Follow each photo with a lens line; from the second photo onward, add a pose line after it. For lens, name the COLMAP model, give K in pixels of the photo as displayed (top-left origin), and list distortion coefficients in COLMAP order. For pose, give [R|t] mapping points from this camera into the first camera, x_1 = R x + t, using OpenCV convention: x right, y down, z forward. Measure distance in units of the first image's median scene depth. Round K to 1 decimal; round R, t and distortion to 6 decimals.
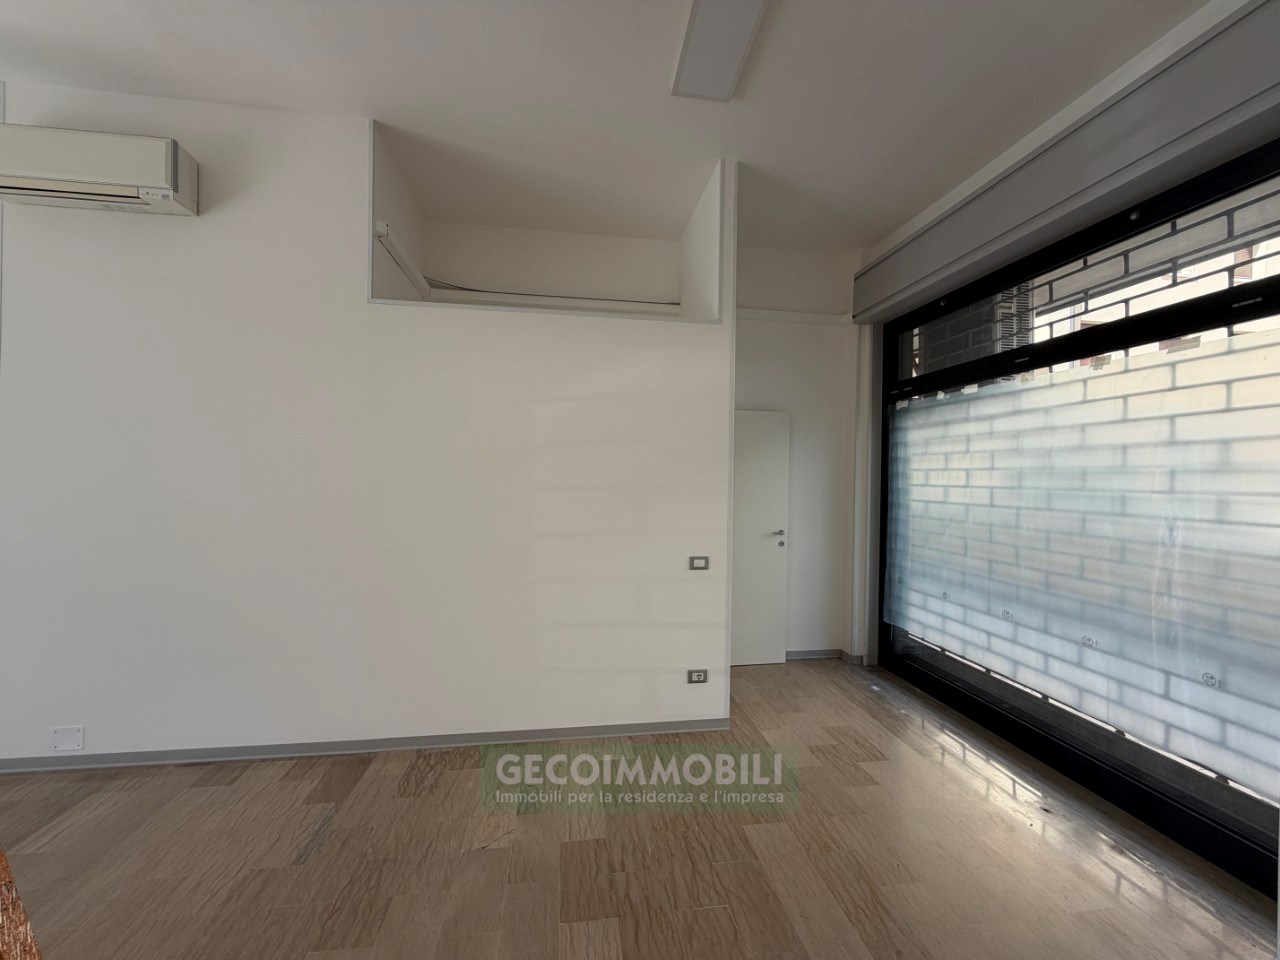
lens RADIAL K [[510.0, 0, 636.9], [0, 510.0, 477.6], [0, 0, 1]] dist [0.000513, -0.000570]
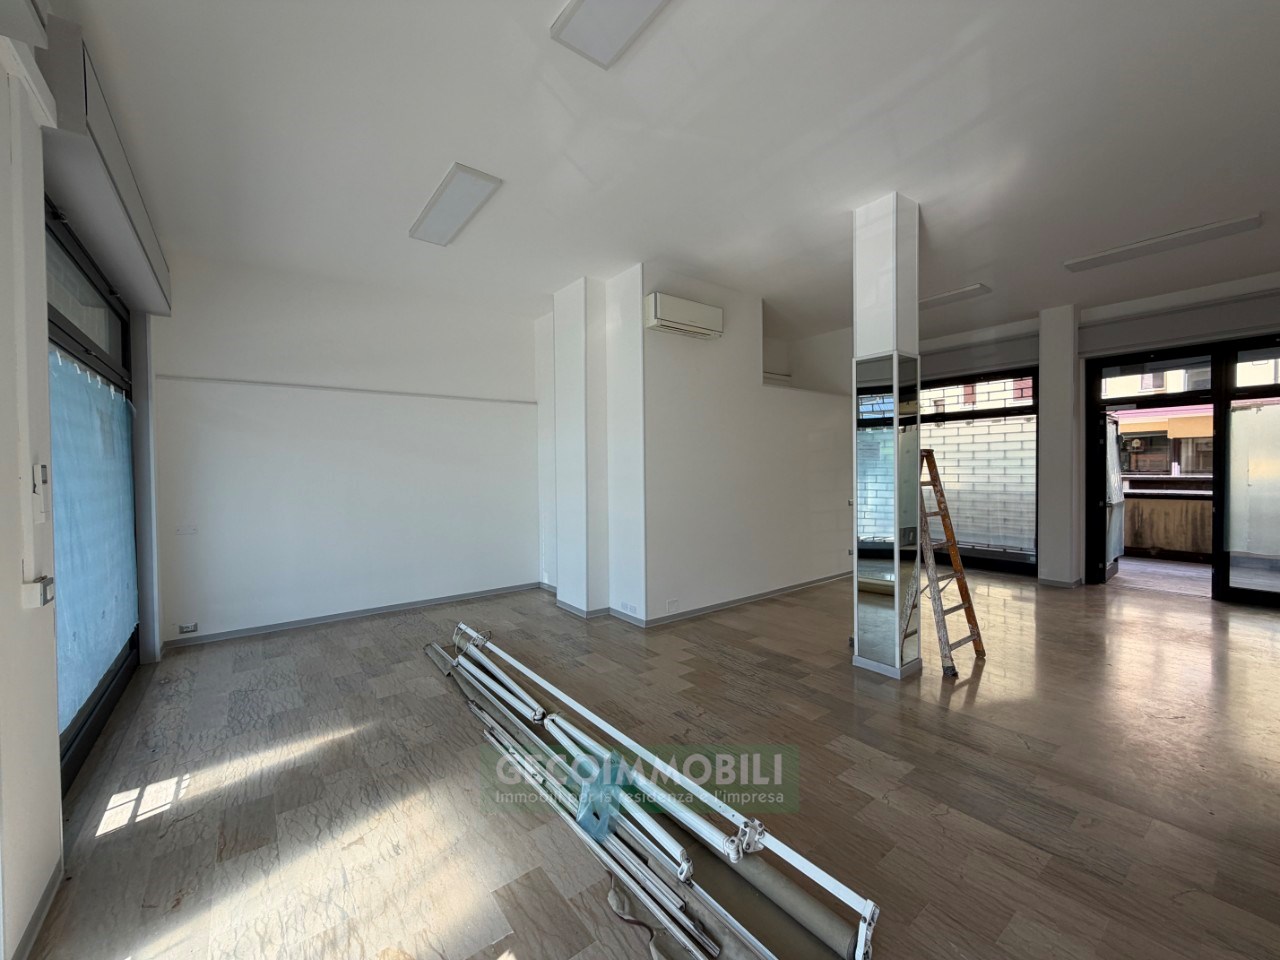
lens RADIAL K [[510.0, 0, 636.9], [0, 510.0, 477.6], [0, 0, 1]] dist [0.000513, -0.000570]
pose [[0.873144, -0.032085, 0.486405, -2.128460], [0.024274, 0.999455, 0.022352, -0.023383], [-0.486857, -0.007710, 0.873447, -0.620115]]
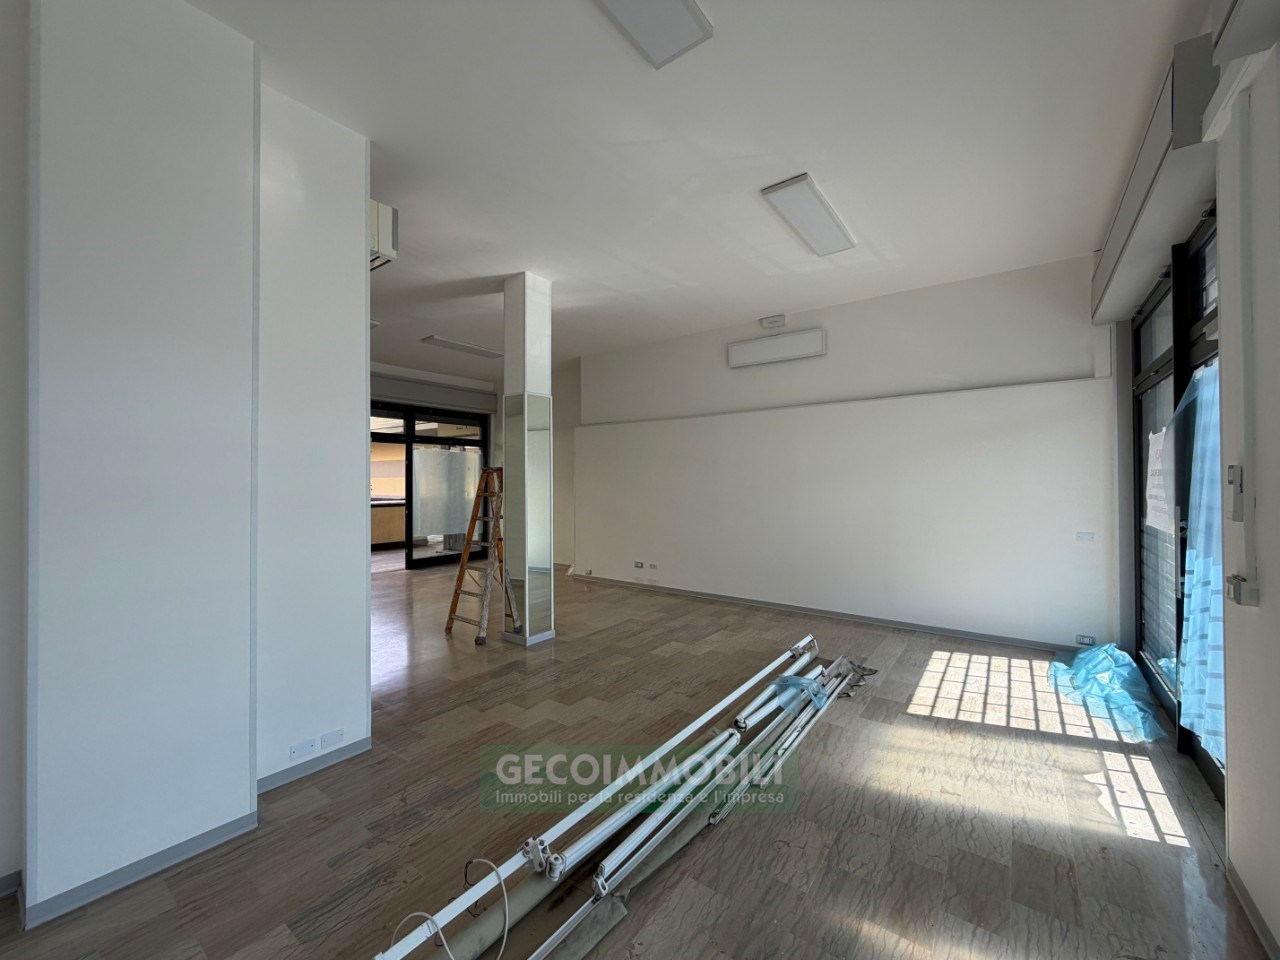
lens RADIAL K [[510.0, 0, 636.9], [0, 510.0, 477.6], [0, 0, 1]] dist [0.000513, -0.000570]
pose [[-0.705971, -0.005213, 0.708222, -2.399644], [-0.003978, 0.999986, 0.003395, -0.025547], [-0.708230, -0.000421, -0.705982, 1.347191]]
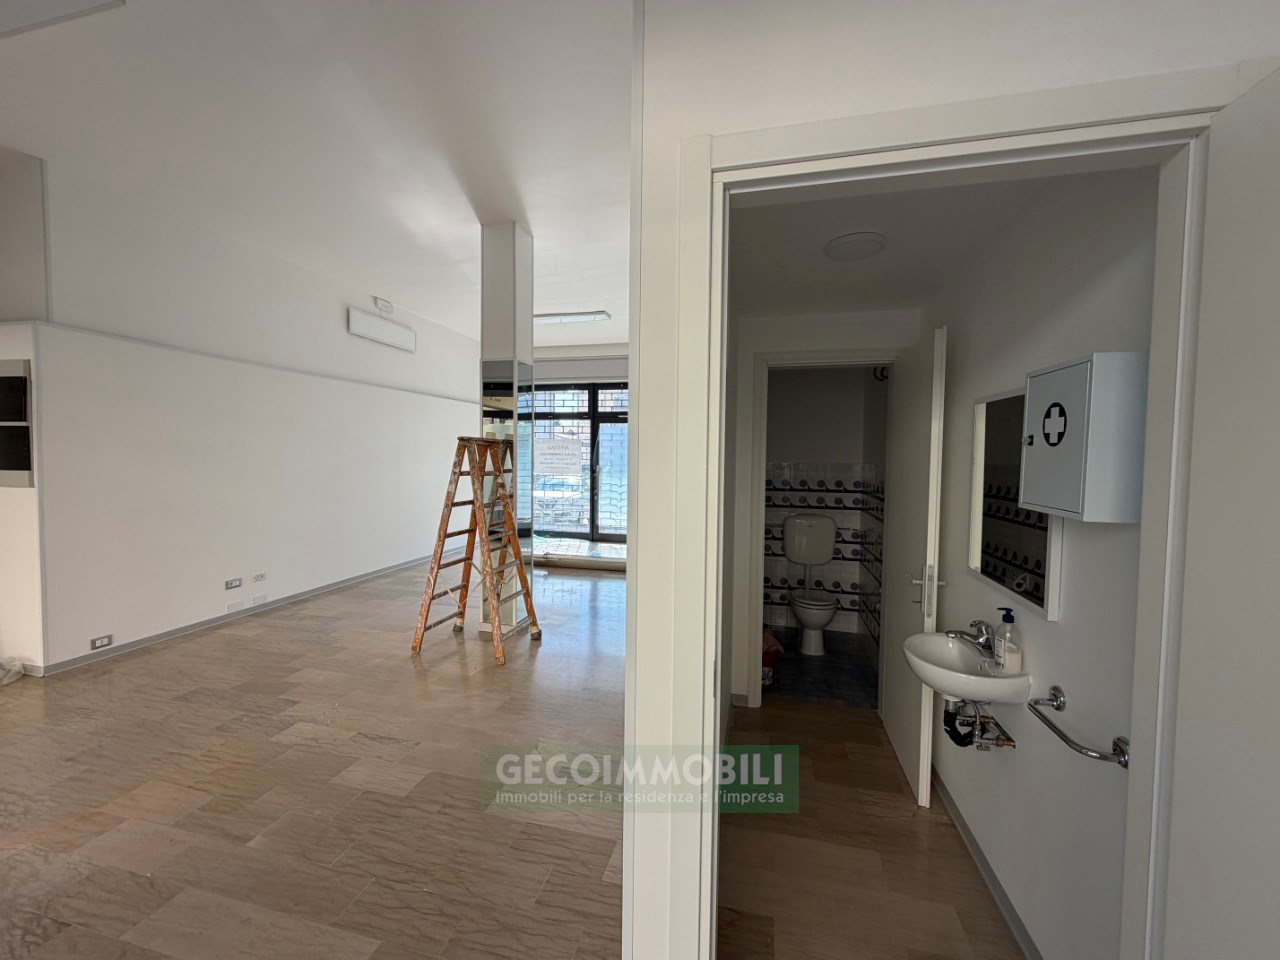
lens RADIAL K [[510.0, 0, 636.9], [0, 510.0, 477.6], [0, 0, 1]] dist [0.000513, -0.000570]
pose [[-0.375436, 0.017766, -0.926678, 0.605871], [-0.019055, 0.999457, 0.026881, 0.010376], [0.926653, 0.027750, -0.374893, 1.353445]]
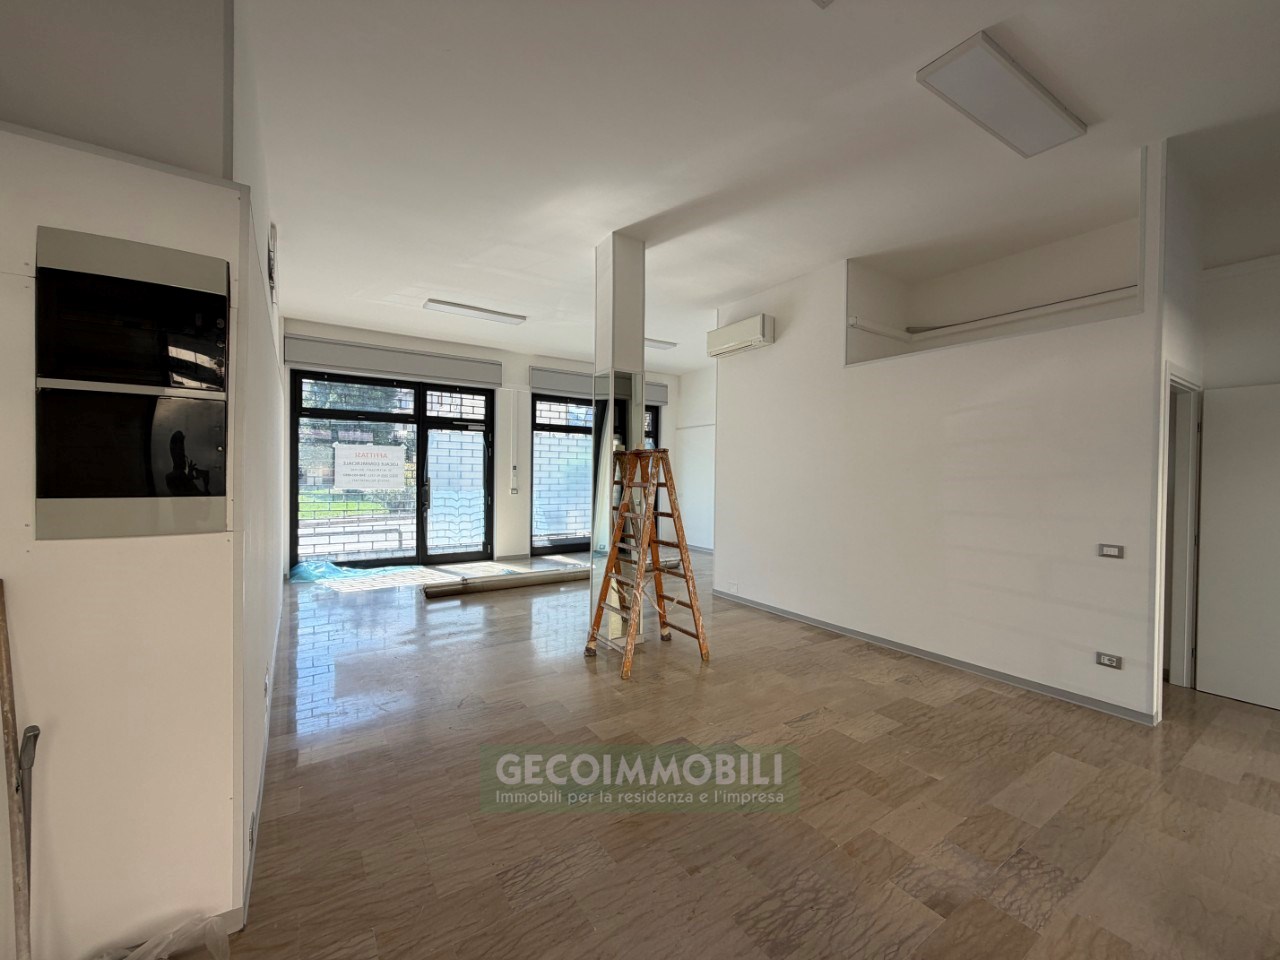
lens RADIAL K [[510.0, 0, 636.9], [0, 510.0, 477.6], [0, 0, 1]] dist [0.000513, -0.000570]
pose [[0.427782, -0.001456, -0.903881, 0.746102], [-0.006424, 0.999969, -0.004650, 0.034158], [0.903859, 0.007796, 0.427759, -0.360007]]
